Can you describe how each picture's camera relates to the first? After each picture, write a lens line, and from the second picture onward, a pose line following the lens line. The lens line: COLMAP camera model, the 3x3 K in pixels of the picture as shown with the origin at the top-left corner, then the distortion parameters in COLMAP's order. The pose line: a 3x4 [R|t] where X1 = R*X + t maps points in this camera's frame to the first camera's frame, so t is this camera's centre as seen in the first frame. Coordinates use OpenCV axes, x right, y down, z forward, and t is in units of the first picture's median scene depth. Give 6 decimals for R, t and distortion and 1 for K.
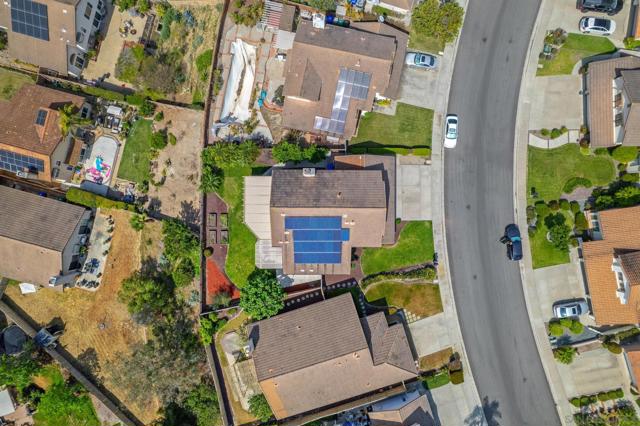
lens RADIAL K [[409.8, 0, 322.7], [0, 409.8, 211.5], [0, 0, 1]] dist [-0.074944, 0.064207]
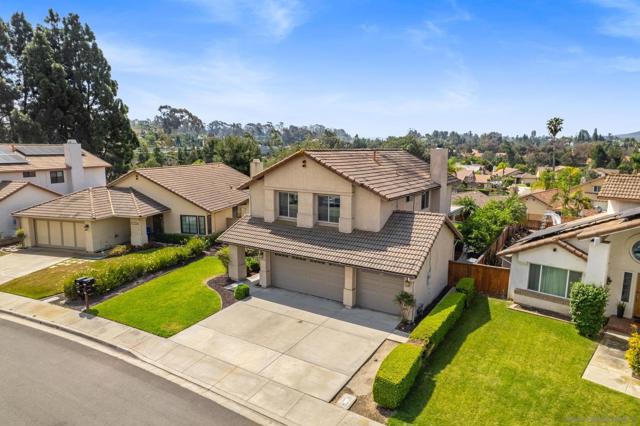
lens RADIAL K [[409.8, 0, 322.7], [0, 409.8, 211.5], [0, 0, 1]] dist [-0.074944, 0.064207]
pose [[-0.527015, 0.126803, -0.840343, 0.447923], [-0.849825, -0.087123, 0.519815, -0.221285], [-0.007300, 0.988094, 0.153675, 0.872773]]
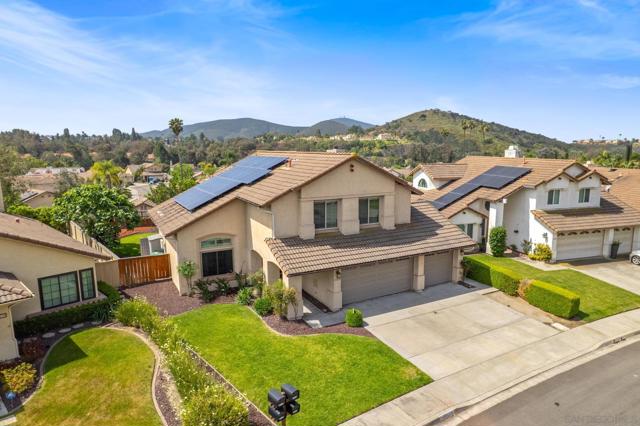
lens RADIAL K [[409.8, 0, 322.7], [0, 409.8, 211.5], [0, 0, 1]] dist [-0.074944, 0.064207]
pose [[0.482725, 0.134607, -0.865366, 0.439593], [-0.875759, 0.079624, -0.476137, 0.193342], [0.004813, 0.987695, 0.156320, 0.868568]]
